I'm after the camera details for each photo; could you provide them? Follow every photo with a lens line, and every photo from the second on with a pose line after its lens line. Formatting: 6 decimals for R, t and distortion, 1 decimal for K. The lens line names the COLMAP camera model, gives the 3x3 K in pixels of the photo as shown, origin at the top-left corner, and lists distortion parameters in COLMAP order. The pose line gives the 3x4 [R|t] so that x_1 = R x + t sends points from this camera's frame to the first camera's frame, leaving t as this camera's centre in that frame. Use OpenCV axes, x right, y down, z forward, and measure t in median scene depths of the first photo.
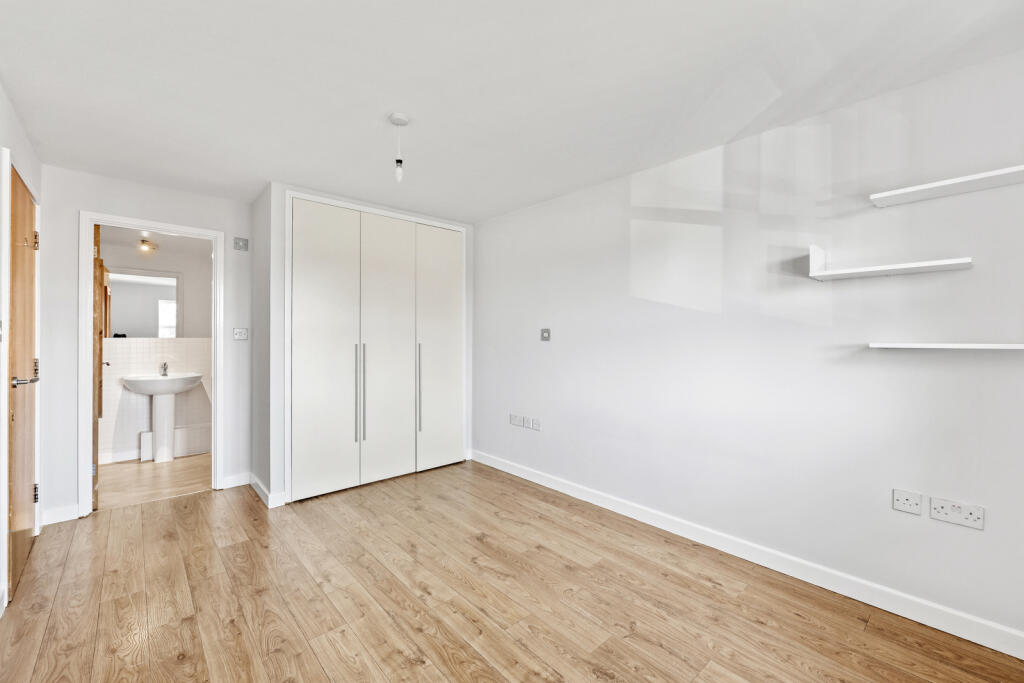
lens RADIAL K [[410.6, 0, 509.7], [0, 410.6, 337.6], [0, 0, 1]] dist [0.000282, -0.000095]
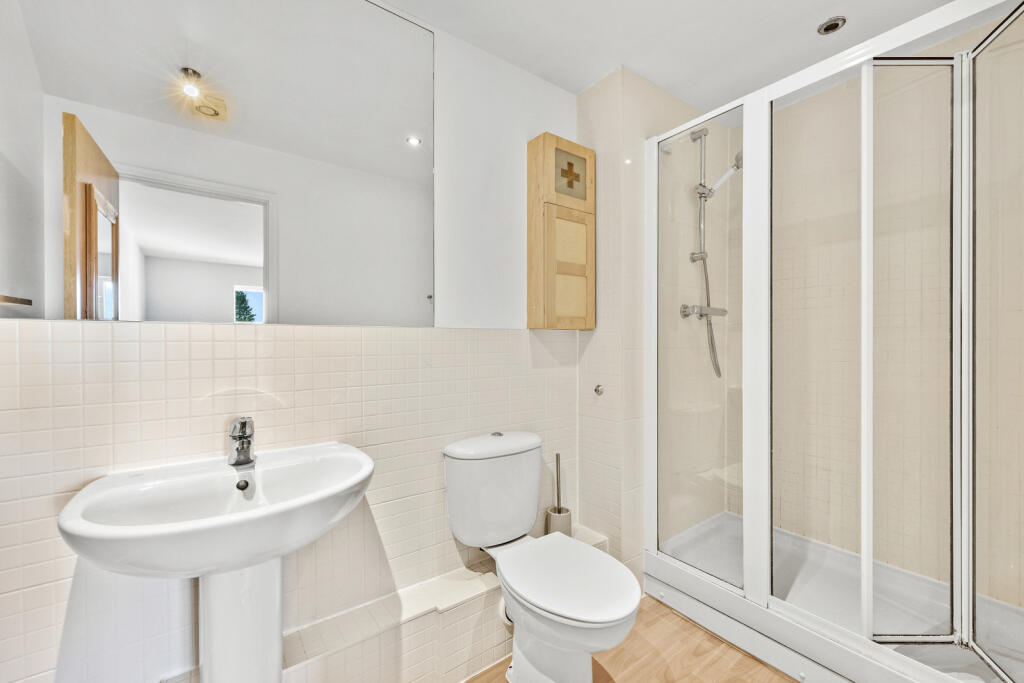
lens RADIAL K [[410.6, 0, 509.7], [0, 410.6, 337.6], [0, 0, 1]] dist [0.000282, -0.000095]
pose [[0.992867, -0.010092, -0.118802, -0.637696], [0.010338, 0.999946, 0.001451, 0.011805], [0.118781, -0.002668, 0.992917, 0.757704]]
